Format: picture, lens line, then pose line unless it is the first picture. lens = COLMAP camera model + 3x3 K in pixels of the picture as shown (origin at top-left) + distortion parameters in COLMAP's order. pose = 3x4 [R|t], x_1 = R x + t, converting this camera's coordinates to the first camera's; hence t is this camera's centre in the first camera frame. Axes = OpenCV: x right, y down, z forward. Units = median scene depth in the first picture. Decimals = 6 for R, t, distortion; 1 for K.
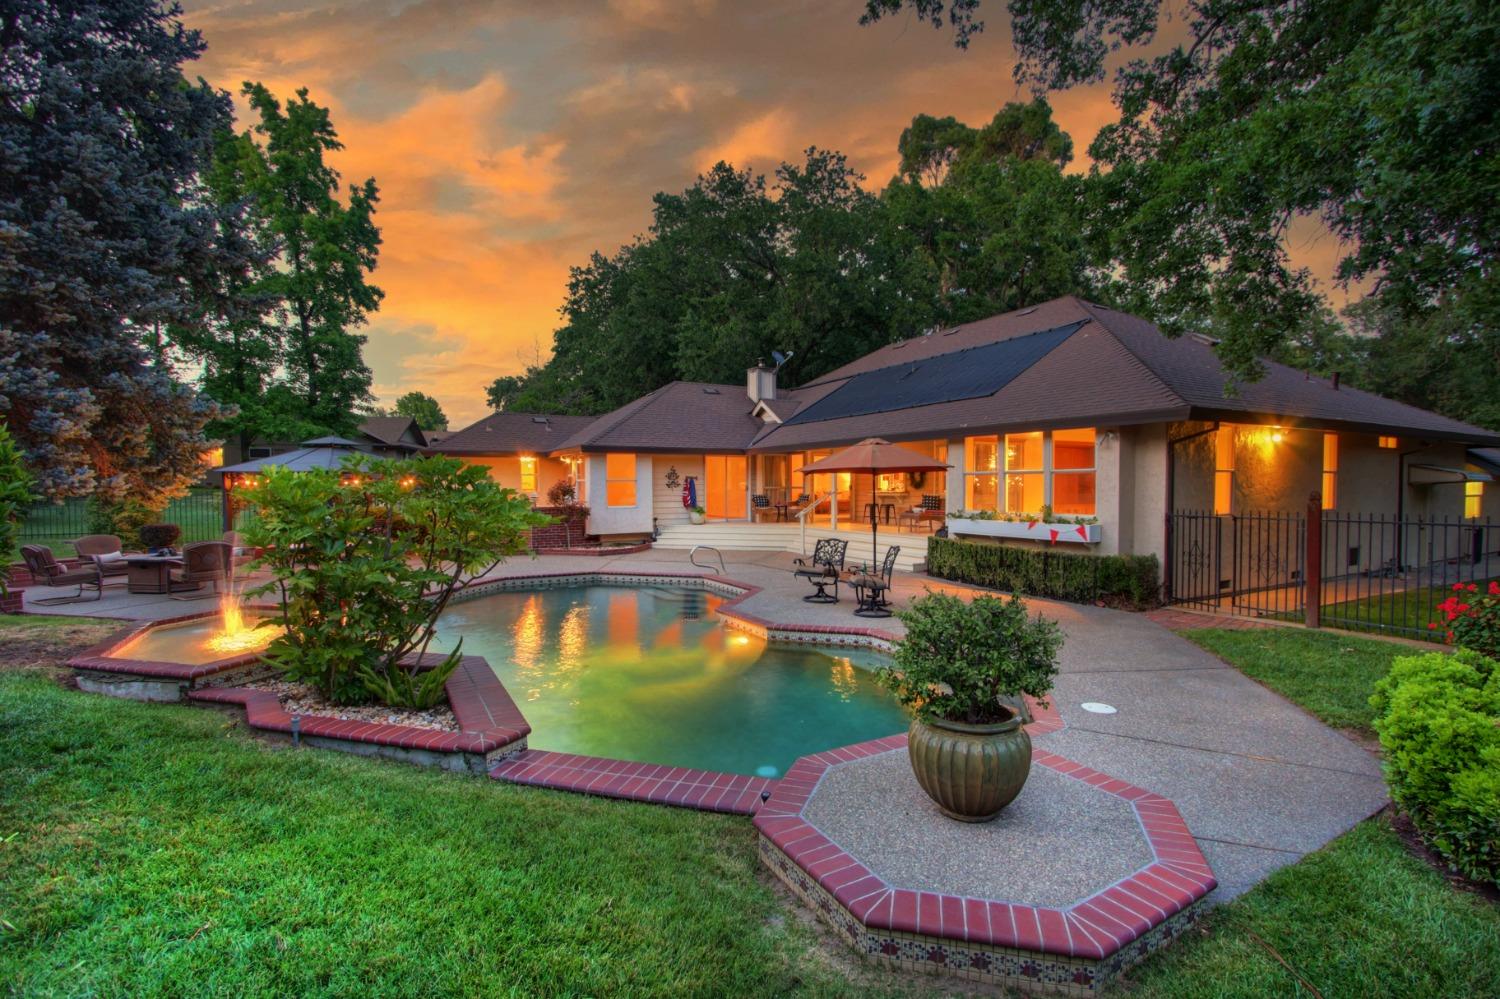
lens RADIAL K [[710.3, 0, 750.0], [0, 710.3, 499.5], [0, 0, 1]] dist [-0.002808, 0.000049]
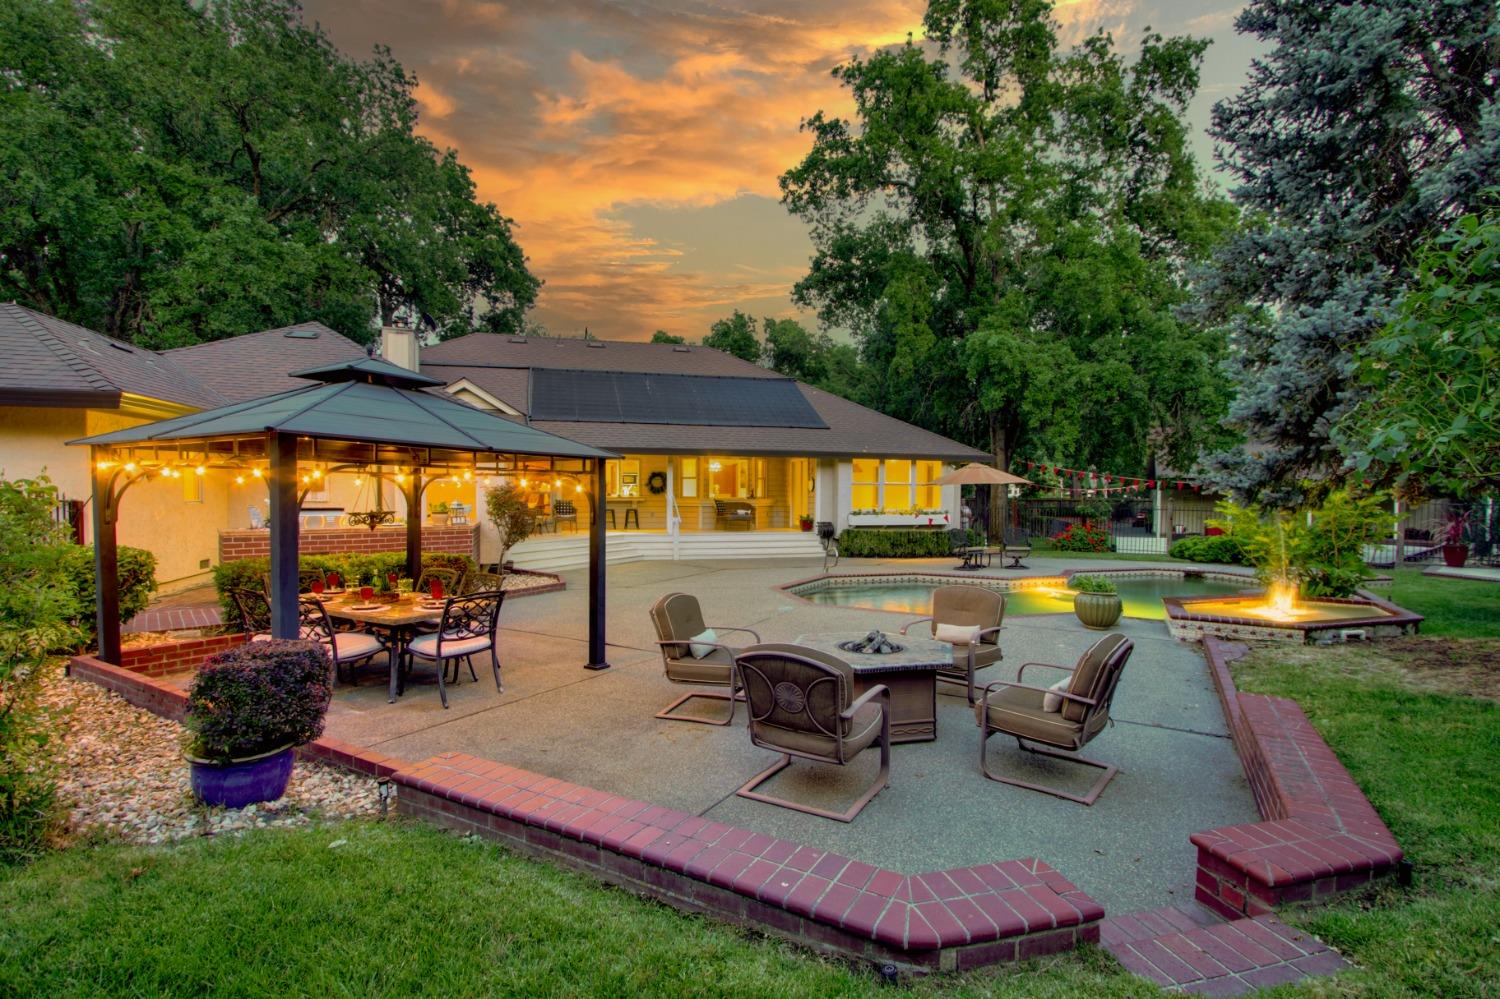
lens RADIAL K [[710.3, 0, 750.0], [0, 710.3, 499.5], [0, 0, 1]] dist [-0.002808, 0.000049]
pose [[0.223767, -0.007729, 0.974612, -0.748910], [0.012796, 0.999906, 0.004991, -0.009560], [-0.974559, 0.011355, 0.223845, 0.576215]]
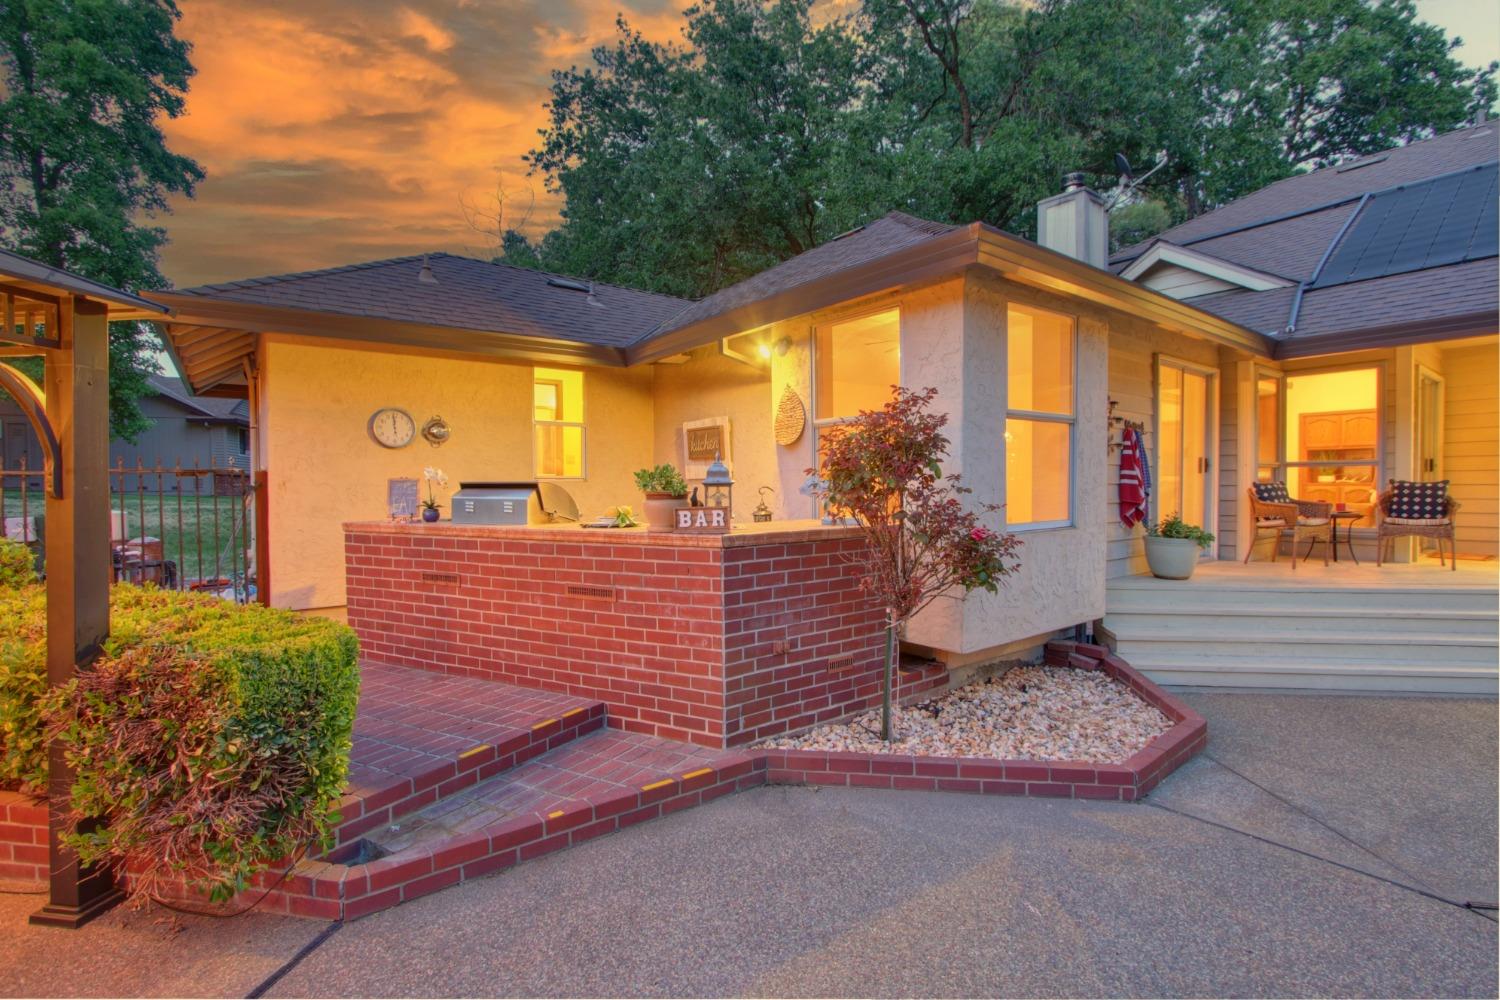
lens RADIAL K [[686.6, 0, 750.0], [0, 686.6, 500.0], [0, 0, 1]] dist [-0.009351, 0.000201]
pose [[0.988222, -0.005221, 0.152938, -0.292978], [0.005493, 0.999984, -0.001355, 0.001137], [-0.152929, 0.002179, 0.988235, 0.729886]]
